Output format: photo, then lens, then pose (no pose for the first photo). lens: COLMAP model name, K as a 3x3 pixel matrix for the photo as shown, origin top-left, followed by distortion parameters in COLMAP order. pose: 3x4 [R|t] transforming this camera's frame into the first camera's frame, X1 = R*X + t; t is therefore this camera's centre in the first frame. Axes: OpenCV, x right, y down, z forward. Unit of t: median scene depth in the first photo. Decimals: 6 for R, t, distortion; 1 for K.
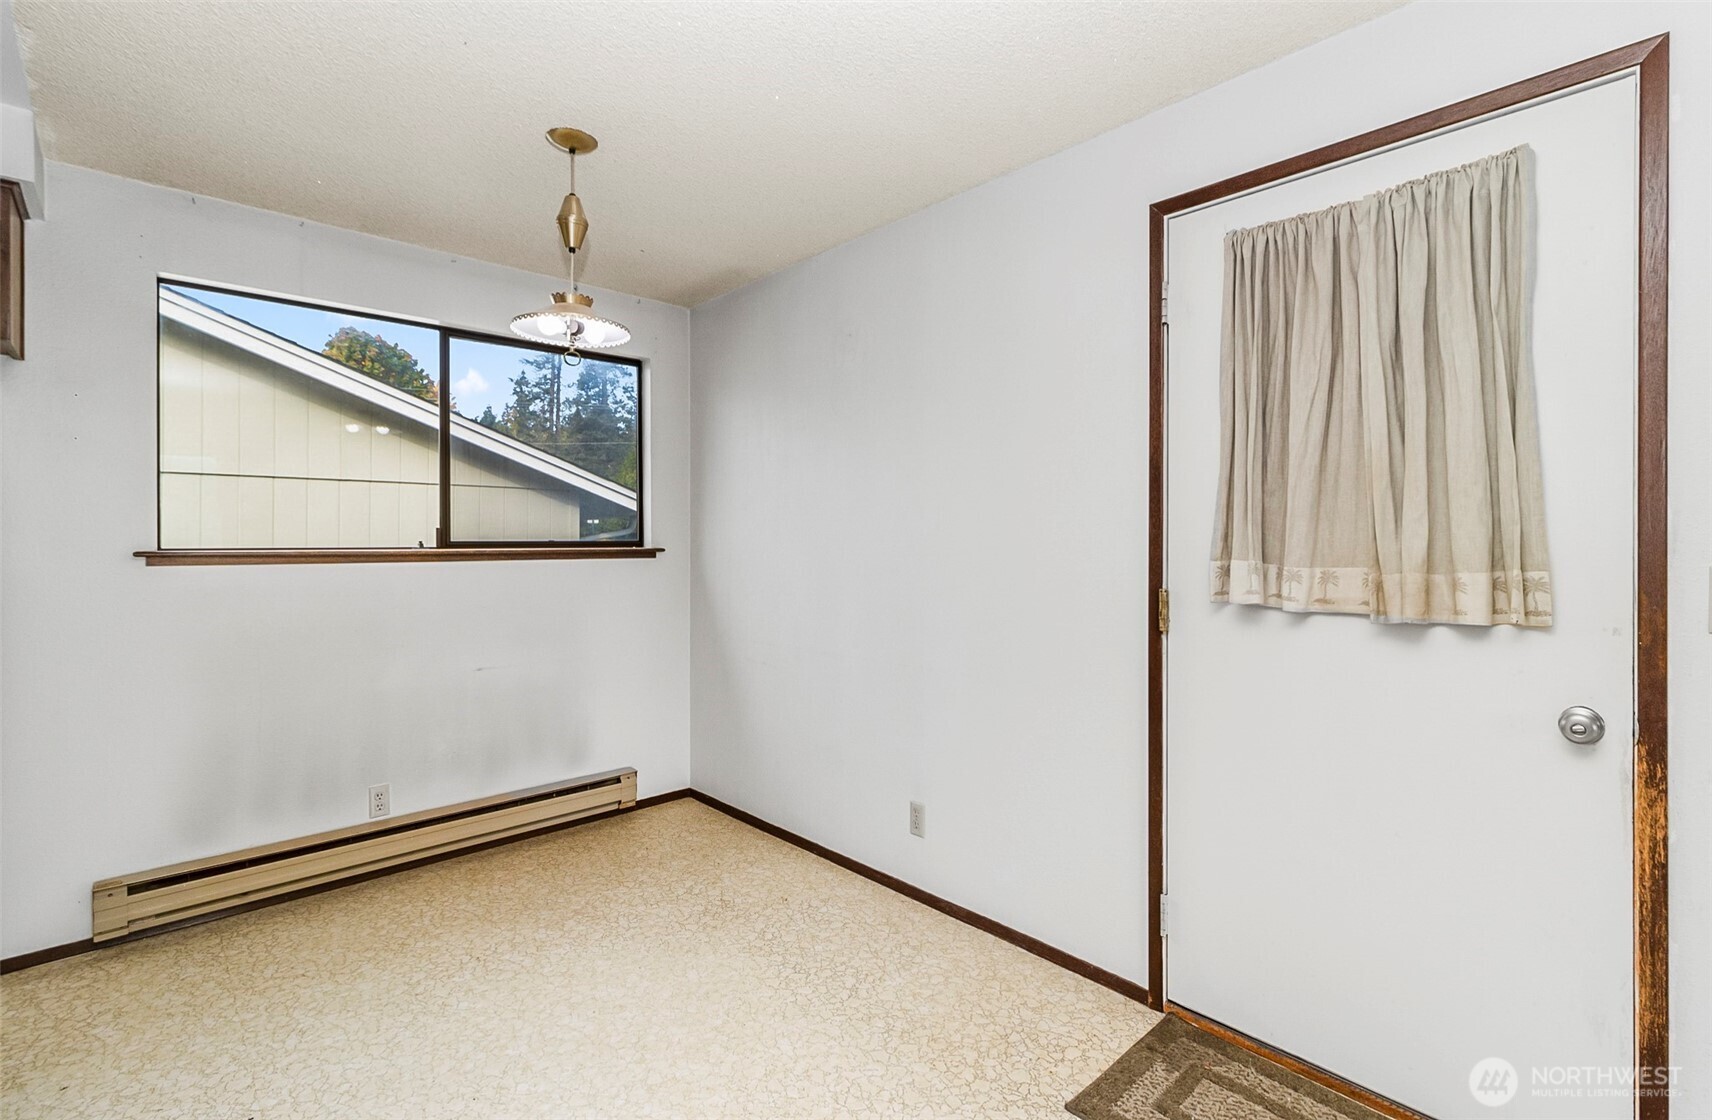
lens RADIAL K [[784.4, 0, 863.4], [0, 784.4, 547.8], [0, 0, 1]] dist [0.002750, 0.000321]
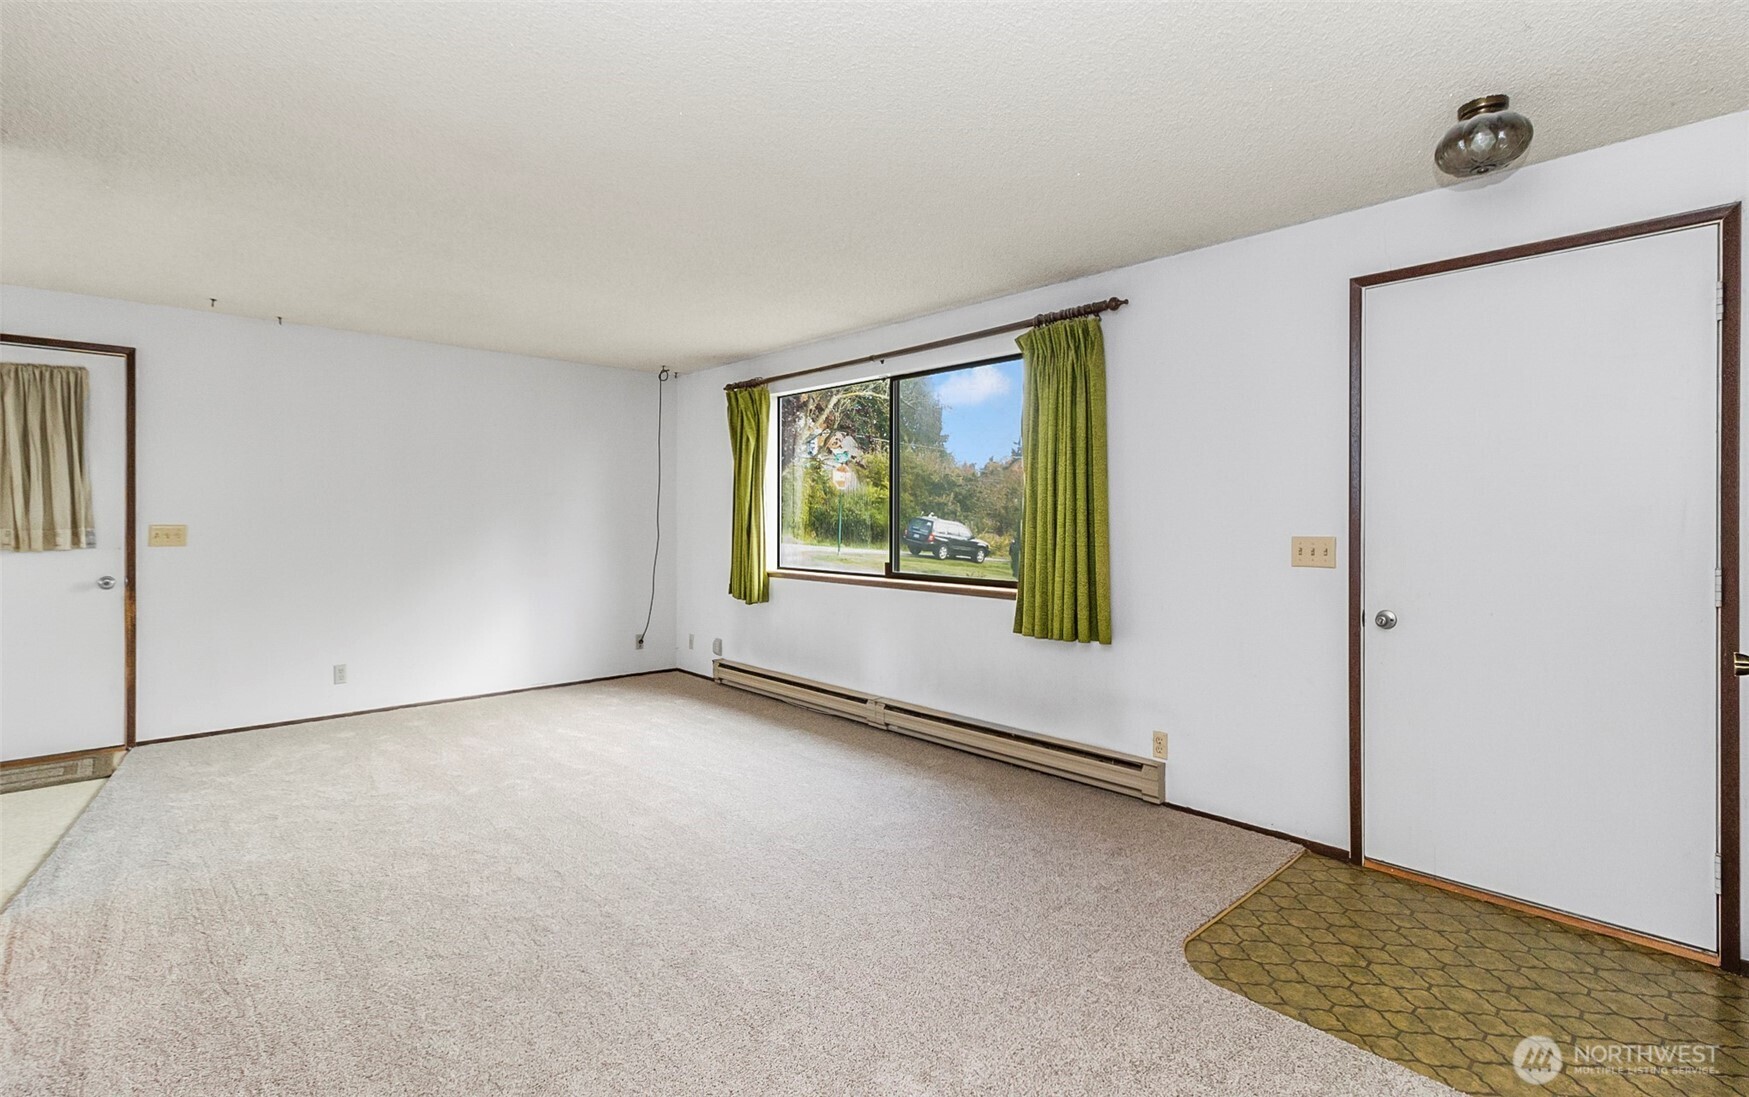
lens RADIAL K [[800.5, 0, 871.2], [0, 800.5, 521.7], [0, 0, 1]] dist [0.004070, 0.000717]
pose [[-0.016714, 0.007874, 0.999829, -2.016561], [0.004300, 0.999960, -0.007803, 0.043174], [-0.999851, 0.004169, -0.016748, -1.692424]]
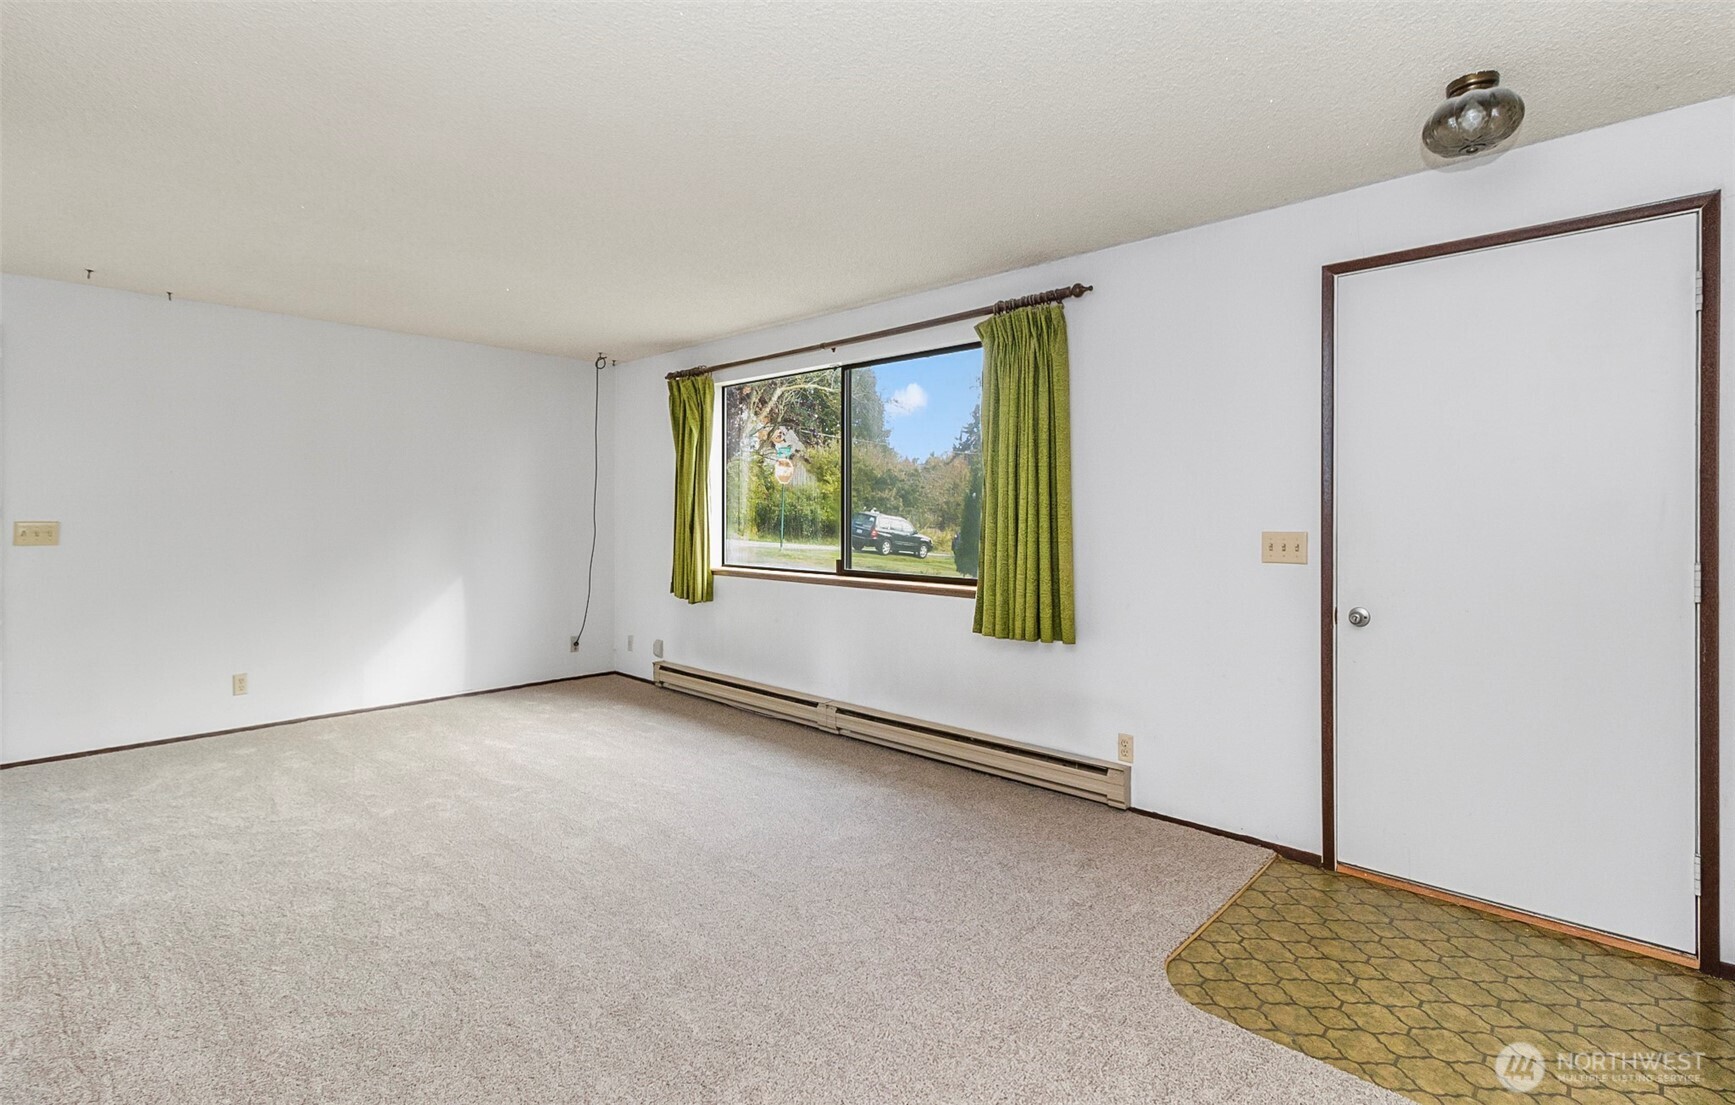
lens RADIAL K [[795.0, 0, 861.7], [0, 795.0, 516.7], [0, 0, 1]] dist [0.002750, 0.000321]
pose [[-0.081118, 0.008286, 0.996670, -1.853990], [0.005776, 0.999953, -0.007843, 0.041965], [-0.996688, 0.005121, -0.081162, -1.649376]]
